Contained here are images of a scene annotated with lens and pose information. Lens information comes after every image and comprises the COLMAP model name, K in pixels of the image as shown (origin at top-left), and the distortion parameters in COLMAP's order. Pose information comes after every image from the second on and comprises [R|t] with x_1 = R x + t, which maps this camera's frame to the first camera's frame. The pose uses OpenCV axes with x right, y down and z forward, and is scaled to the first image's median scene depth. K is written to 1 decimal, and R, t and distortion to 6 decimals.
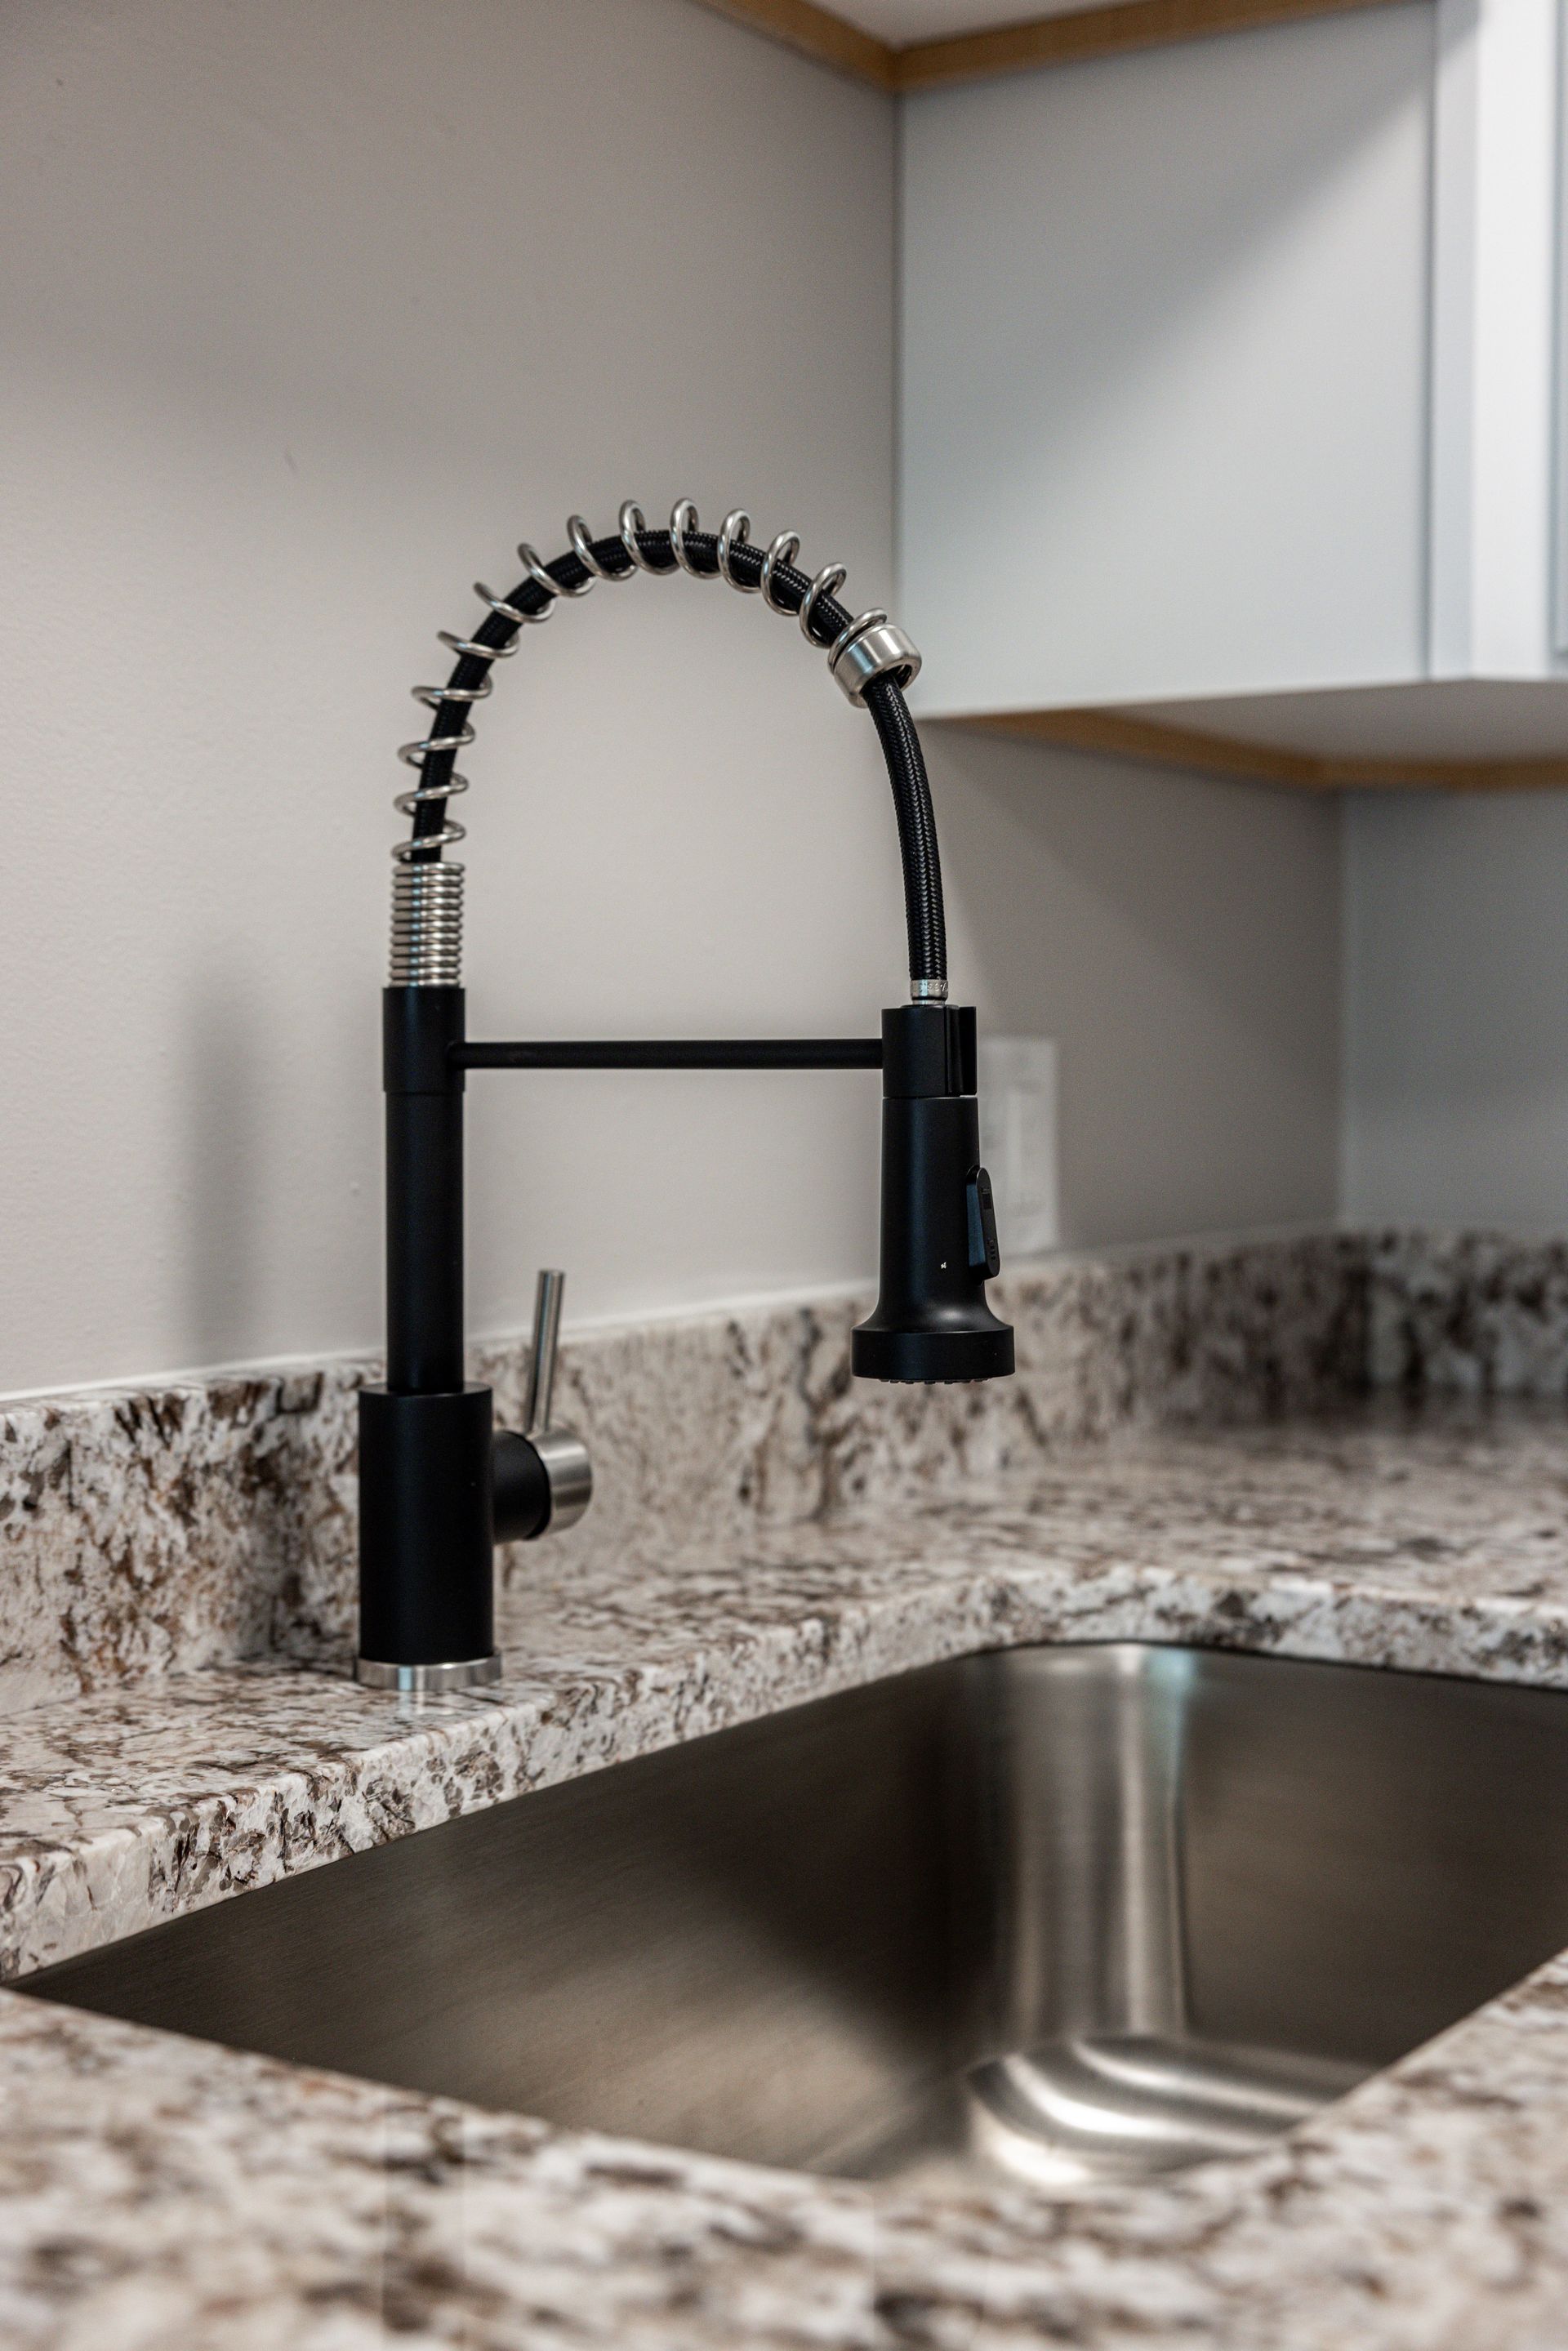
lens RADIAL K [[3242.2, 0, 783.8], [0, 3242.2, 1230.5], [0, 0, 1]] dist [0.026441, -0.006710]
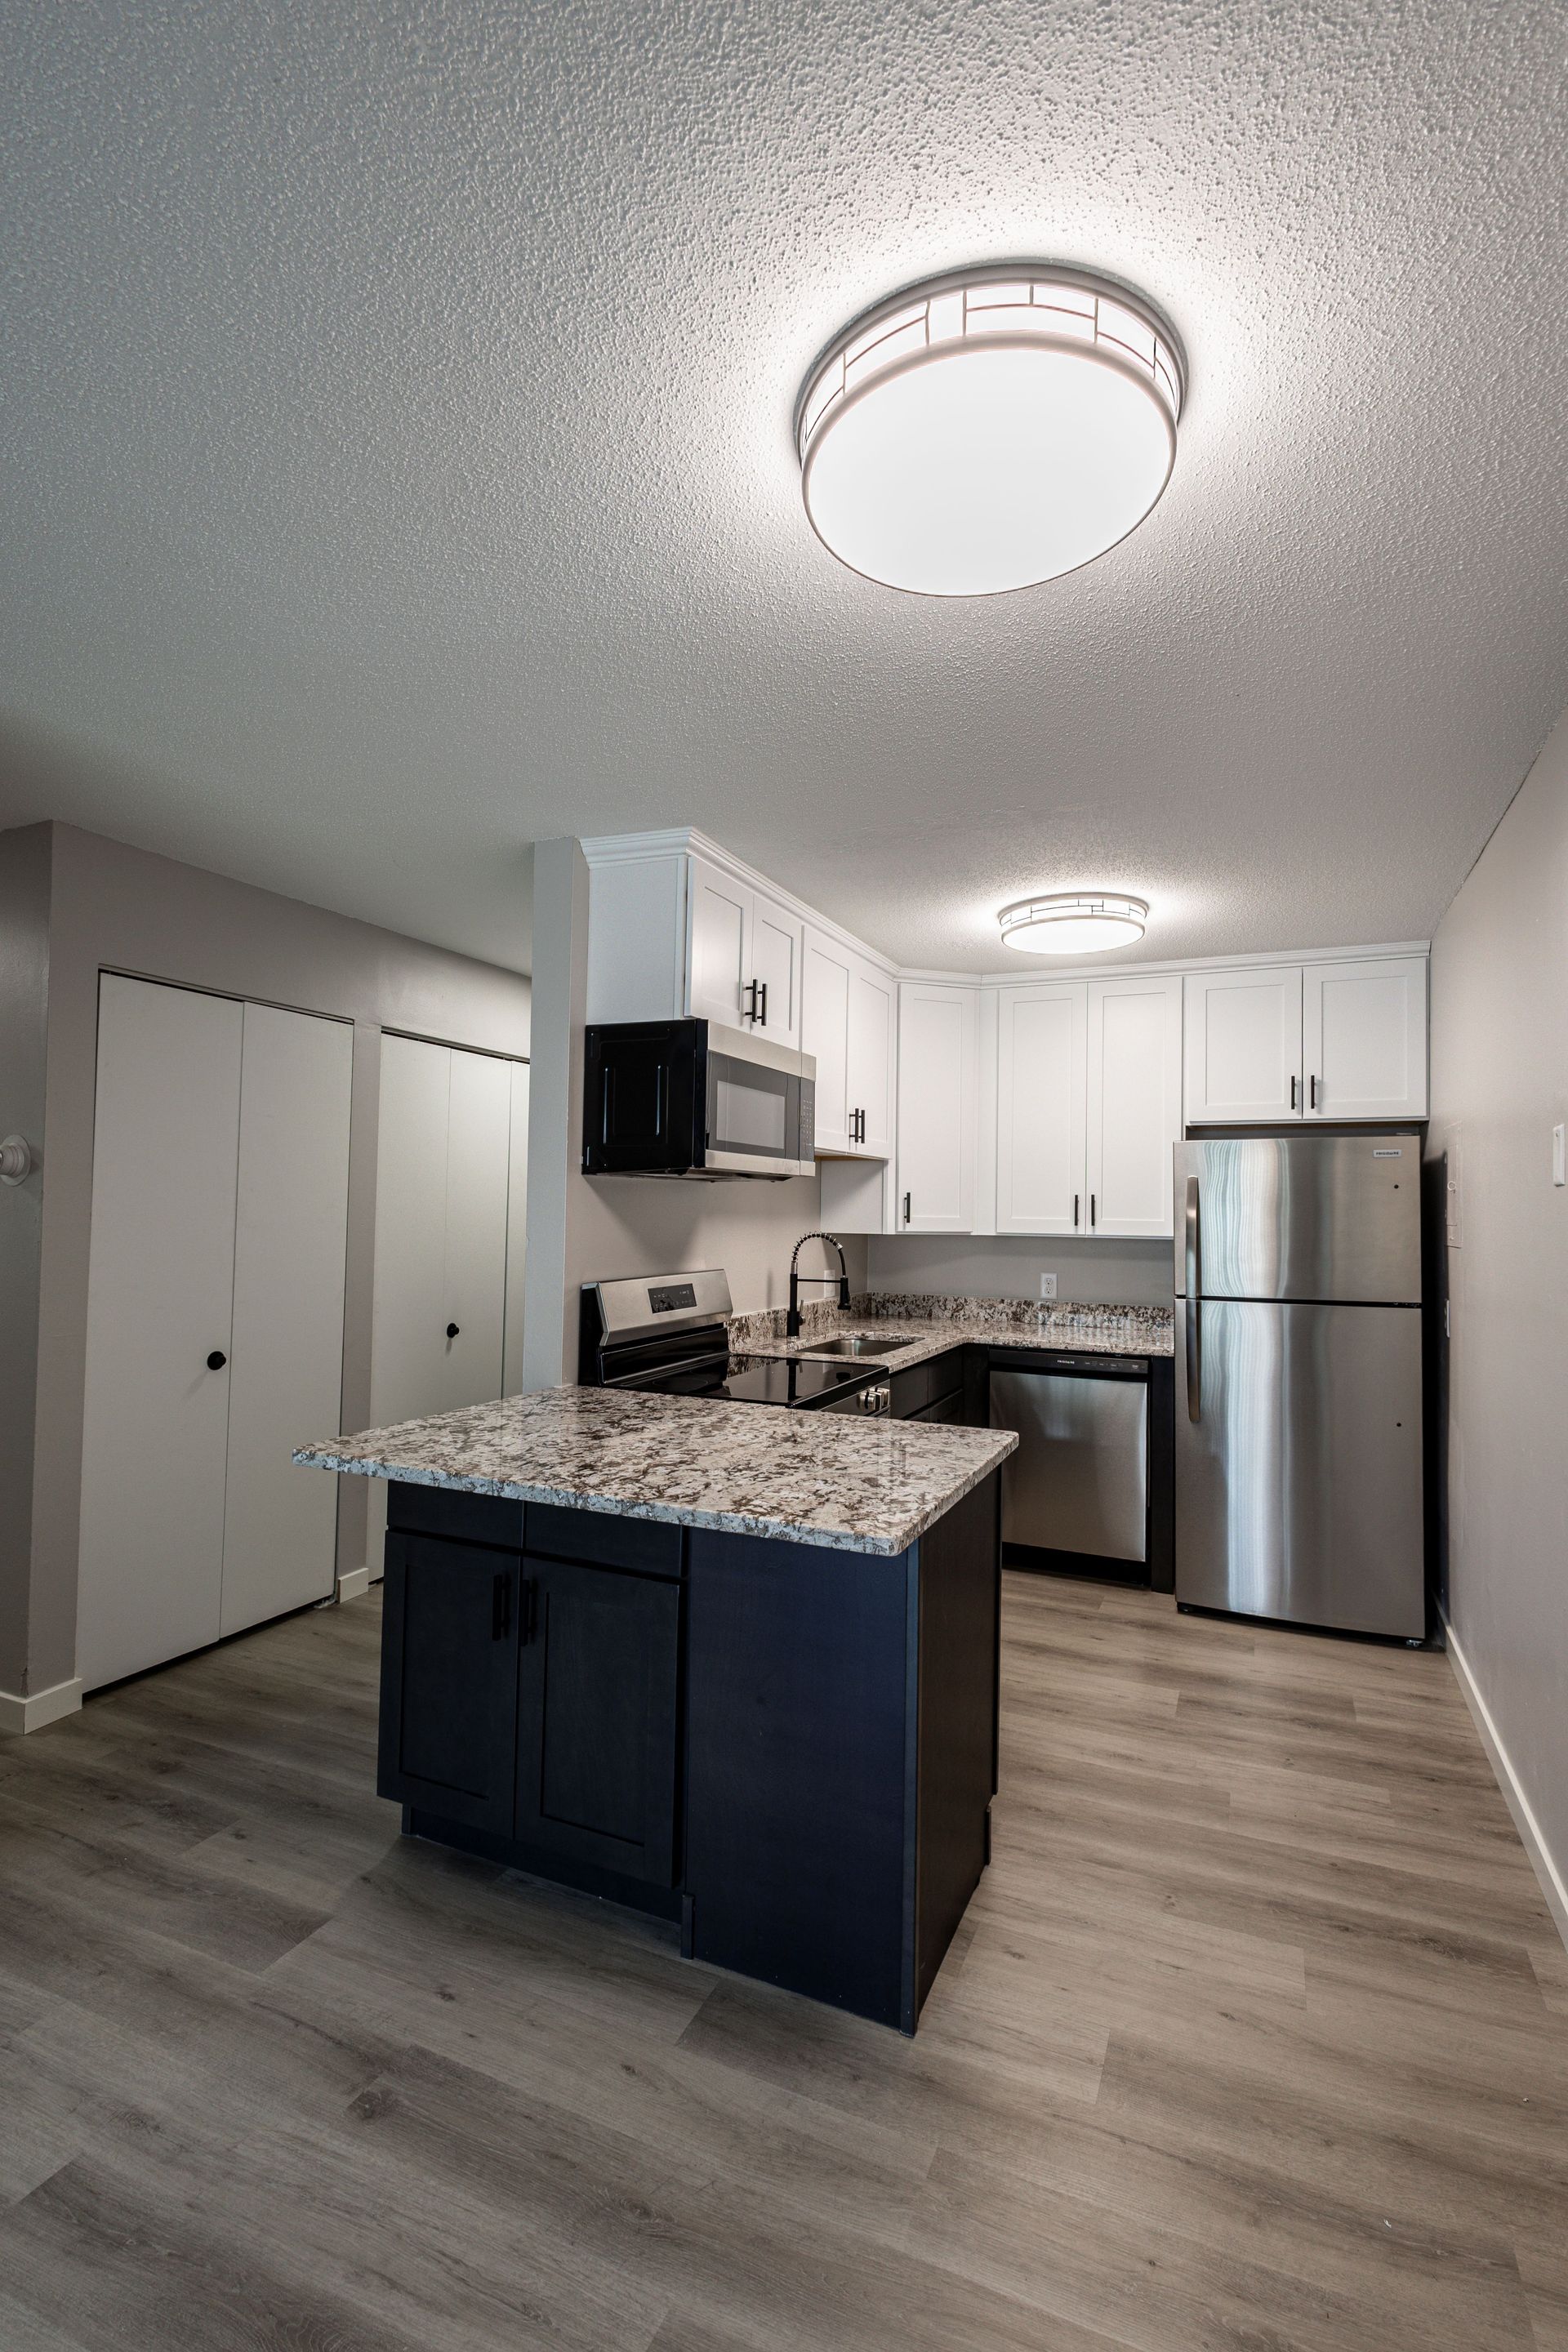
lens RADIAL K [[1094.9, 0, 794.9], [0, 1094.9, 1222.9], [0, 0, 1]] dist [0.020379, -0.000410]
pose [[0.990124, 0.011256, 0.139744, -0.591127], [-0.004561, 0.998830, -0.048136, -0.065616], [-0.140122, 0.047024, 0.989017, -2.495944]]
